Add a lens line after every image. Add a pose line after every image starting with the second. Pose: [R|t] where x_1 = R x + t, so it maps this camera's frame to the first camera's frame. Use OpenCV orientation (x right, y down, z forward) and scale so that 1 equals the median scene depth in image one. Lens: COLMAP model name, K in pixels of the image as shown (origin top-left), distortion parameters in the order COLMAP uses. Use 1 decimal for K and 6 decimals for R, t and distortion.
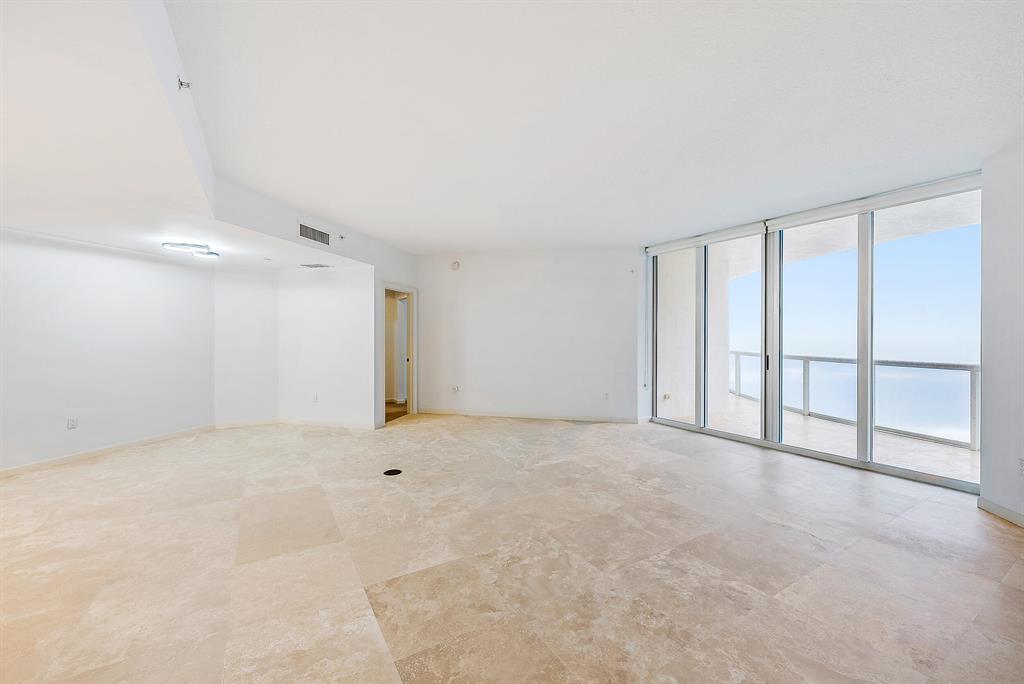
lens RADIAL K [[411.5, 0, 513.9], [0, 411.5, 333.1], [0, 0, 1]] dist [0.000578, 0.000268]
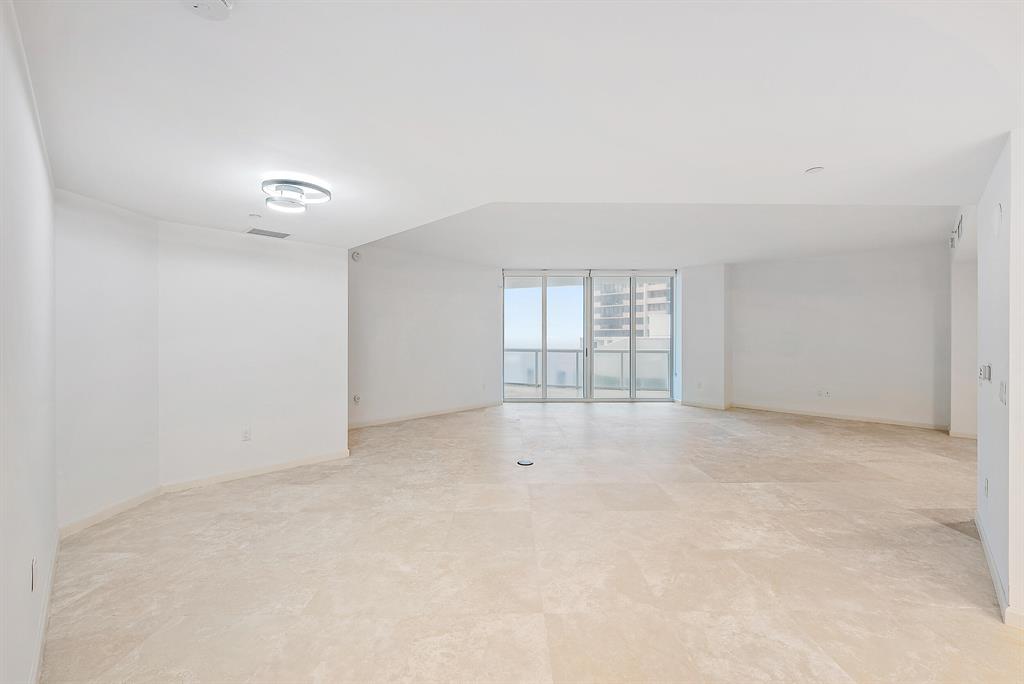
lens RADIAL K [[411.5, 0, 513.9], [0, 411.5, 333.1], [0, 0, 1]] dist [0.000578, 0.000268]
pose [[0.519279, -0.002433, 0.854601, -2.262965], [-0.003468, 0.999982, 0.004954, -0.024751], [-0.854598, -0.005536, 0.519261, 0.823413]]
